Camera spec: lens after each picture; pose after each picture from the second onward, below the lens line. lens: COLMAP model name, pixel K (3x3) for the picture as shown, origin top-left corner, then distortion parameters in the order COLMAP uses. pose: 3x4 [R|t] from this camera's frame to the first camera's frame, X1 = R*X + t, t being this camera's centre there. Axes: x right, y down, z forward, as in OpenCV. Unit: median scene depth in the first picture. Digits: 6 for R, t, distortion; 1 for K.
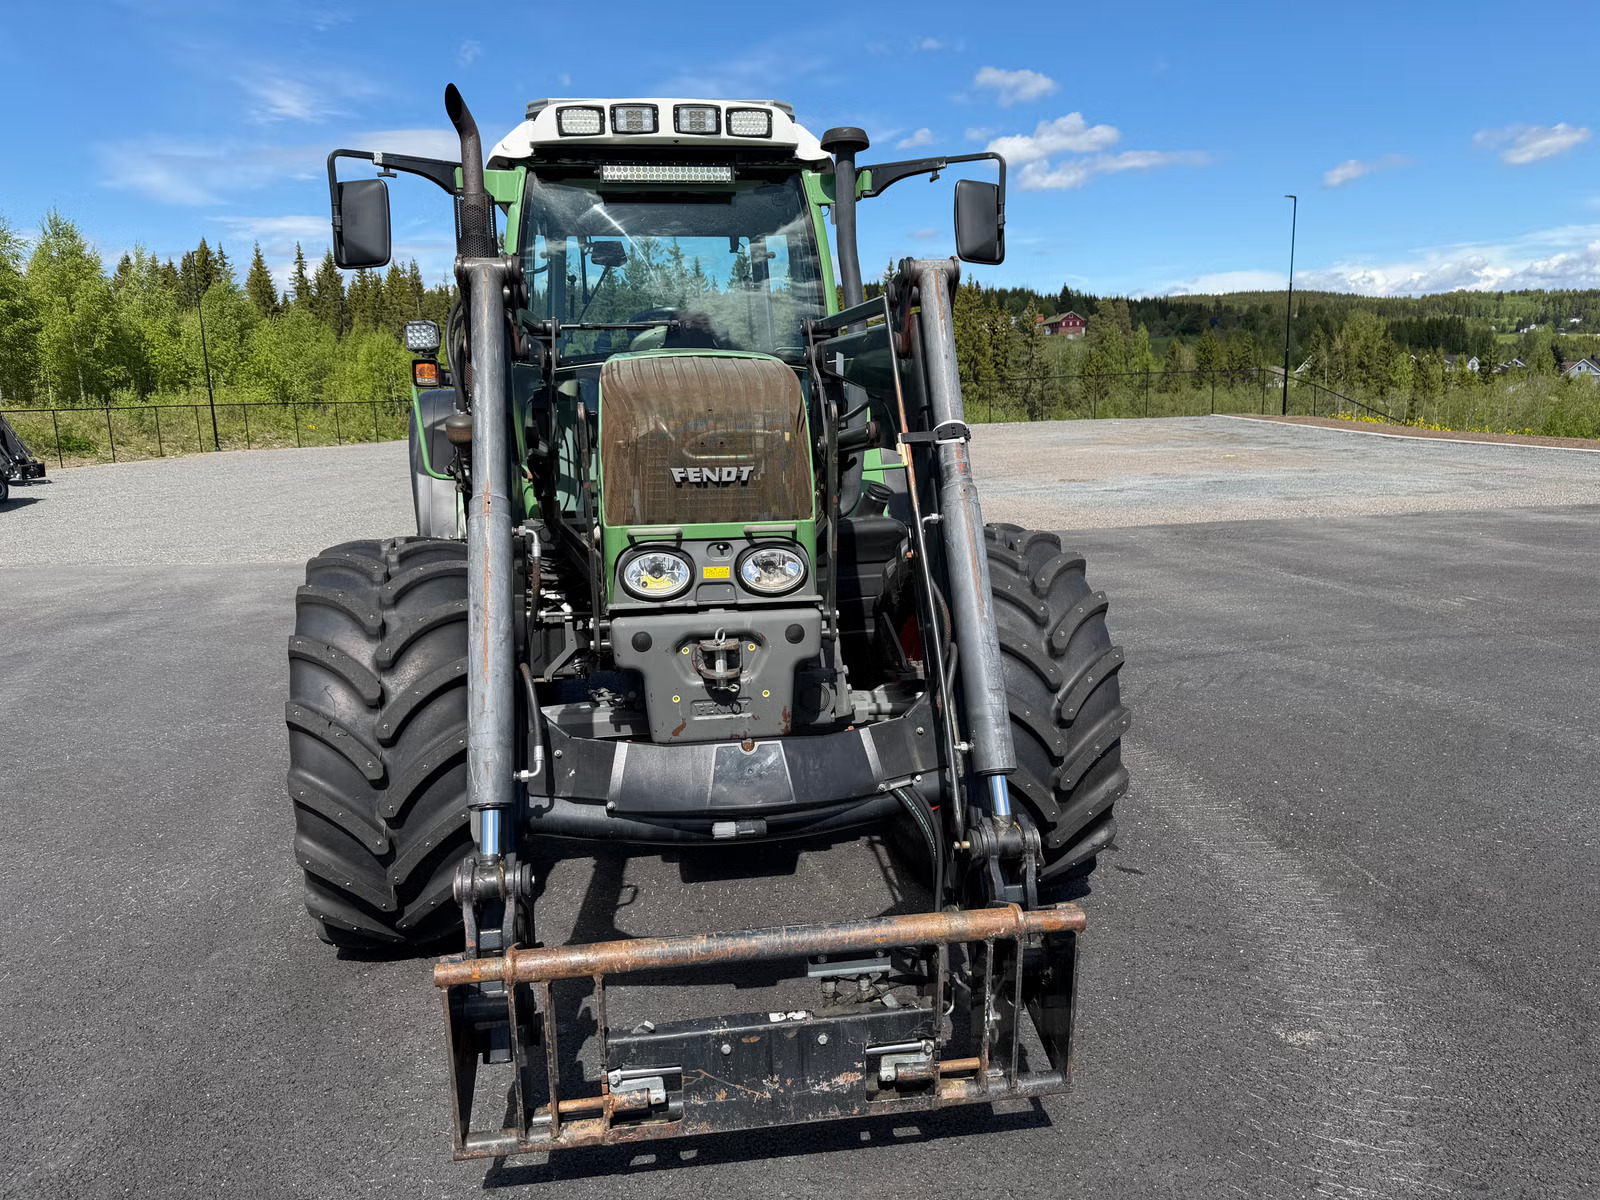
lens RADIAL K [[1132.0, 0, 796.5], [0, 1132.0, 605.5], [0, 0, 1]] dist [0.041743, -0.052645]
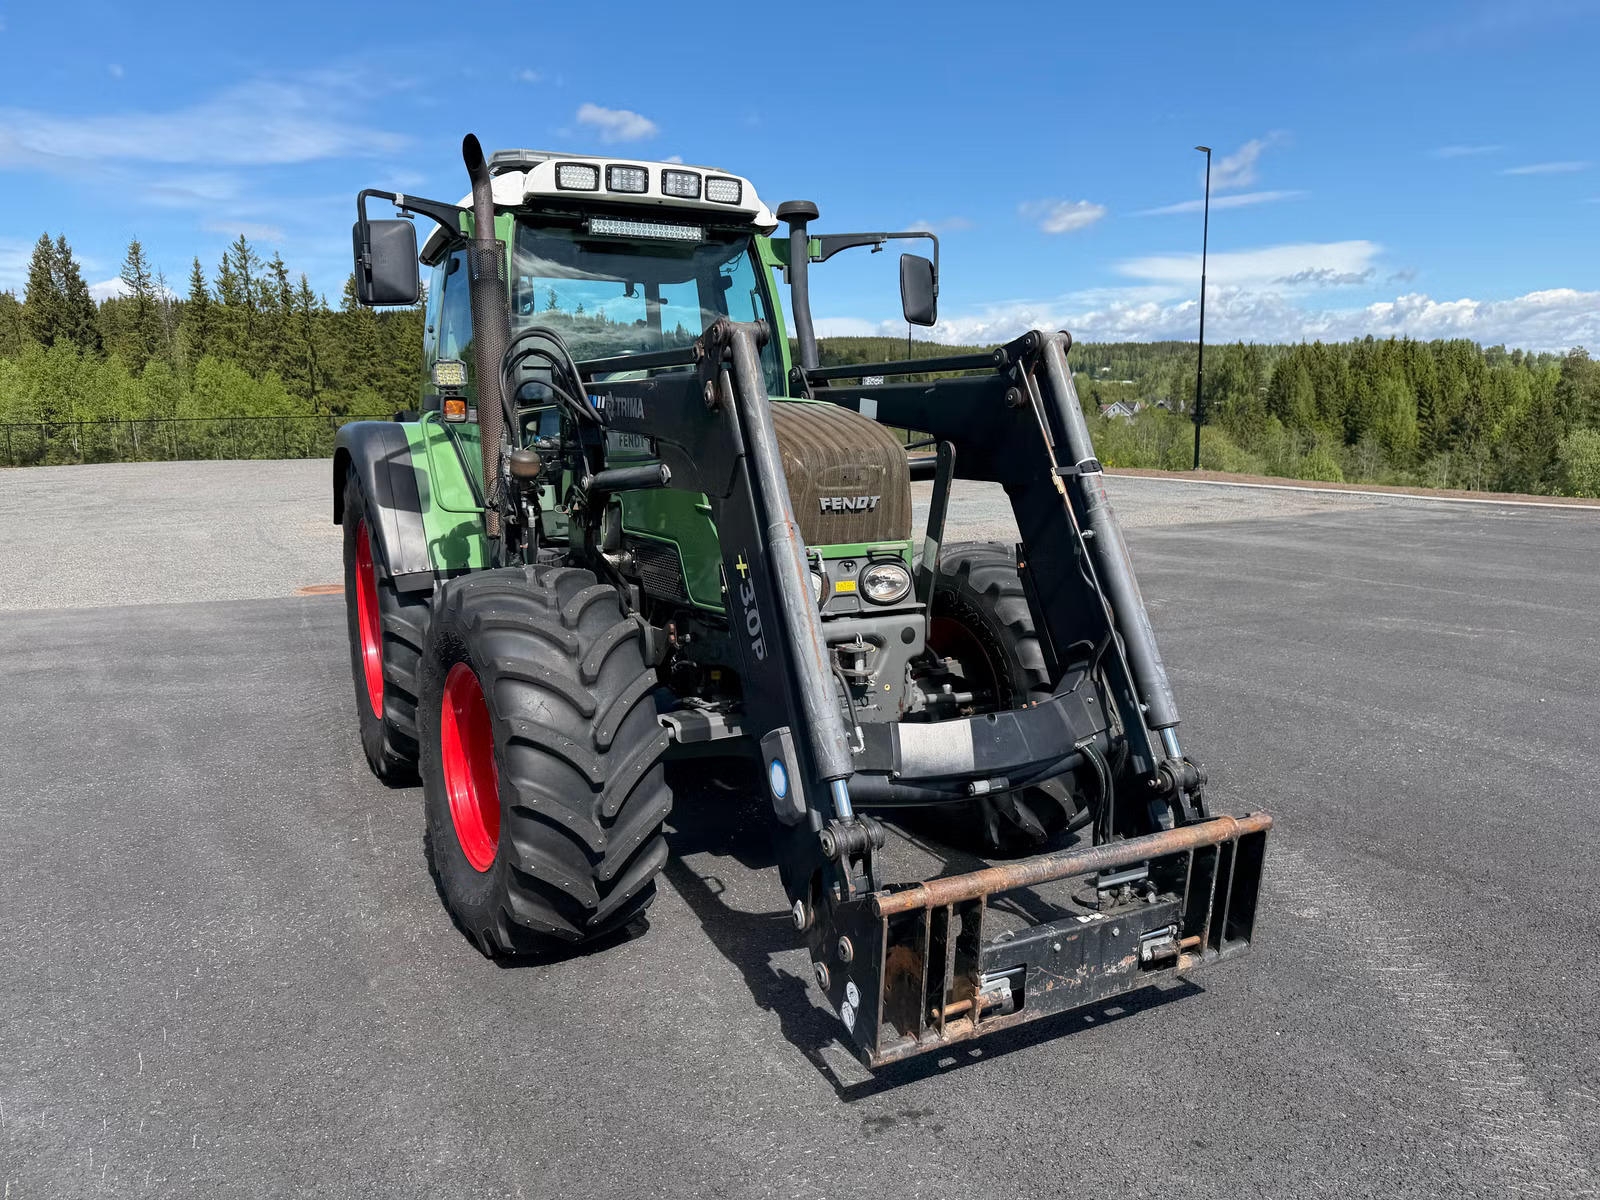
lens RADIAL K [[1132.0, 0, 790.4], [0, 1132.0, 599.0], [0, 0, 1]] dist [0.041743, -0.052645]
pose [[0.948128, -0.036793, 0.315752, -0.352037], [0.046785, 0.998614, -0.024120, 0.006887], [-0.314426, 0.037641, 0.948535, -0.065394]]
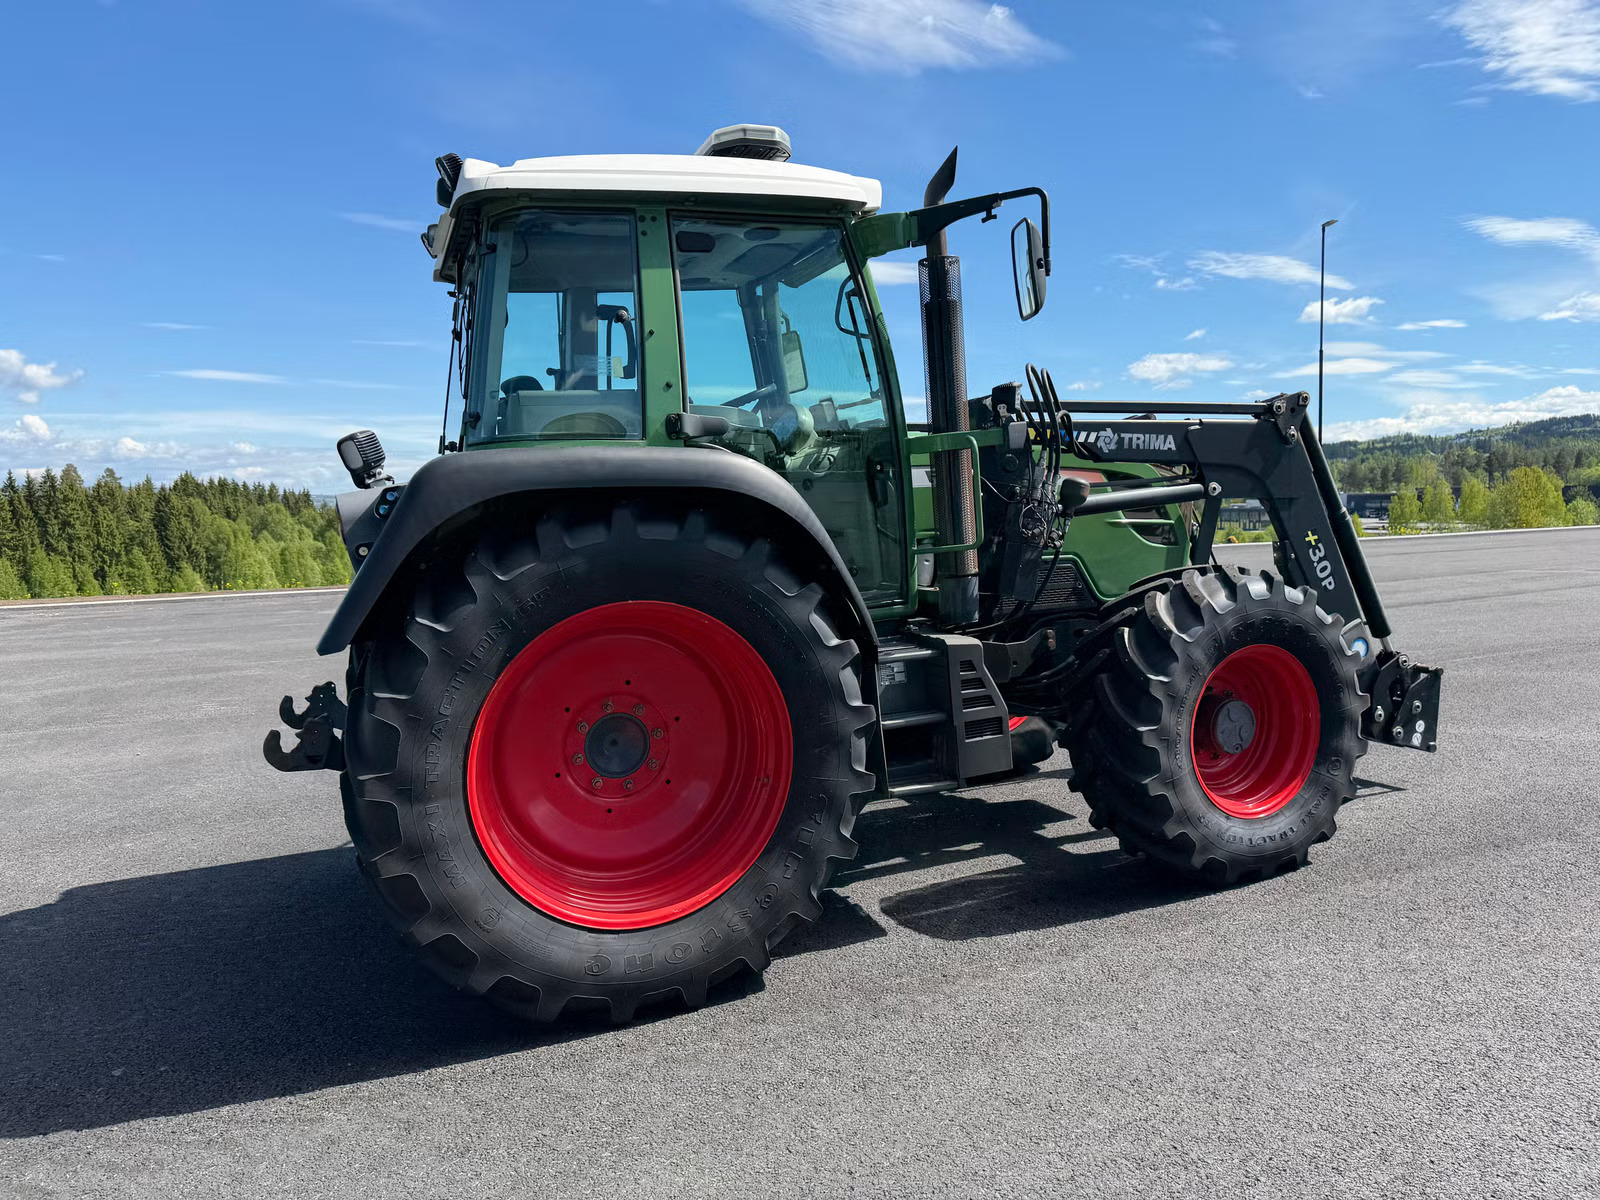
lens RADIAL K [[1132.0, 0, 790.3], [0, 1132.0, 592.6], [0, 0, 1]] dist [0.041743, -0.052645]
pose [[-0.218244, -0.045318, 0.974842, -1.181679], [0.205931, 0.974289, 0.091395, -0.192083], [-0.953919, 0.220696, -0.203300, 1.349208]]
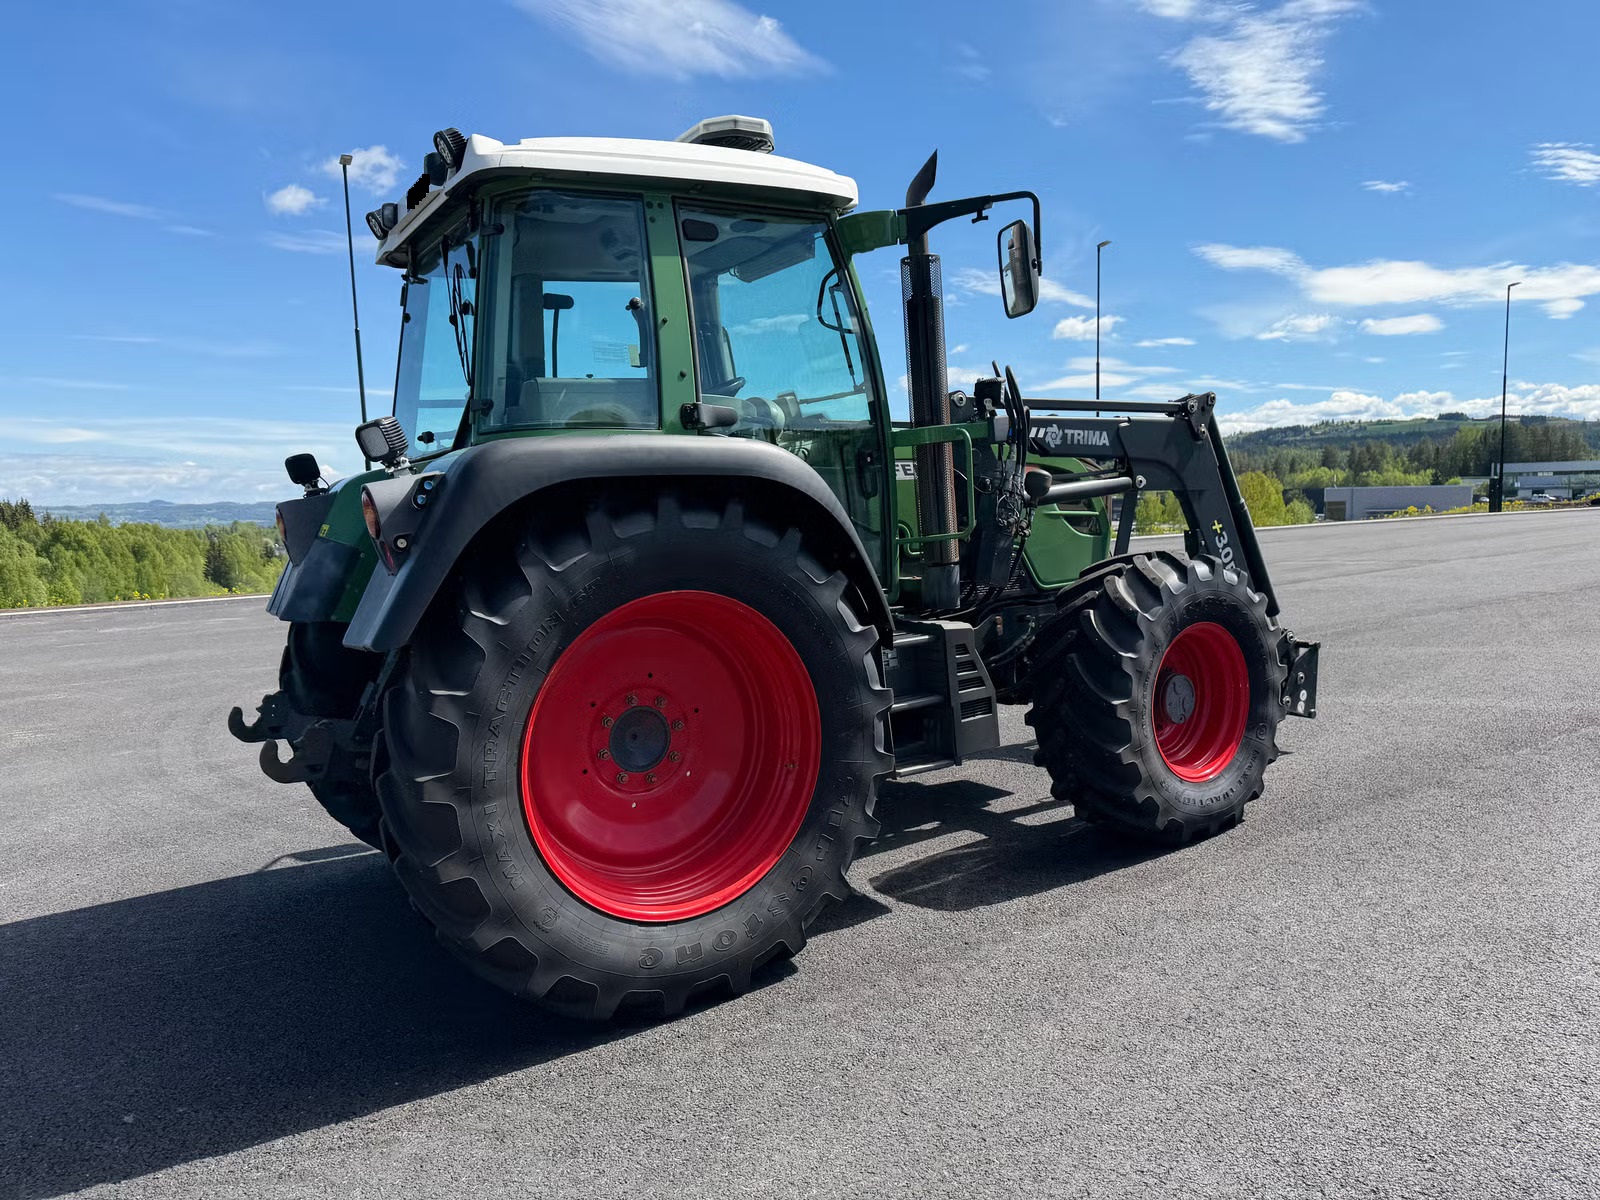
lens RADIAL K [[1132.0, 0, 791.4], [0, 1132.0, 607.7], [0, 0, 1]] dist [0.041743, -0.052645]
pose [[-0.400327, -0.044485, 0.915292, -1.138885], [0.207460, 0.968488, 0.137809, -0.216544], [-0.892580, 0.245055, -0.378484, 1.520789]]
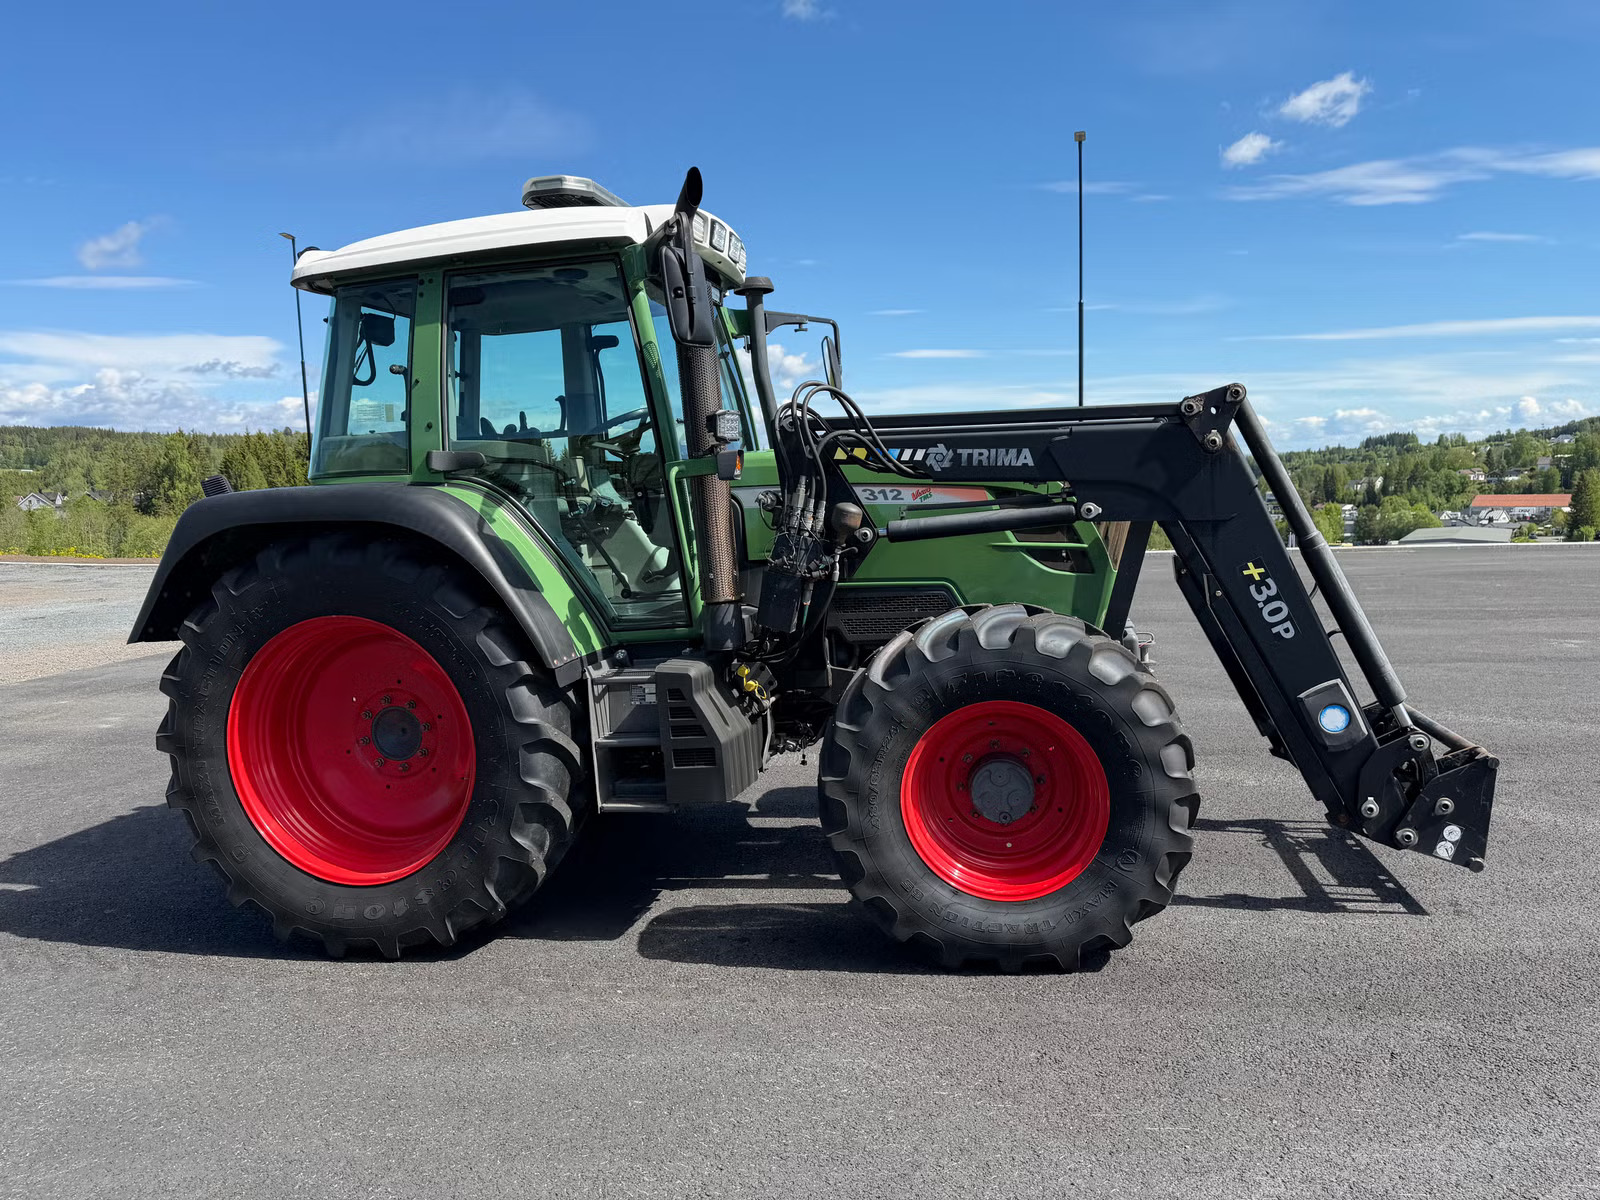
lens RADIAL K [[1132.0, 0, 791.8], [0, 1132.0, 606.0], [0, 0, 1]] dist [0.041743, -0.052645]
pose [[0.356700, -0.084587, 0.930382, -1.141221], [0.190853, 0.981487, 0.016062, -0.088560], [-0.914516, 0.171837, 0.366240, 0.603099]]
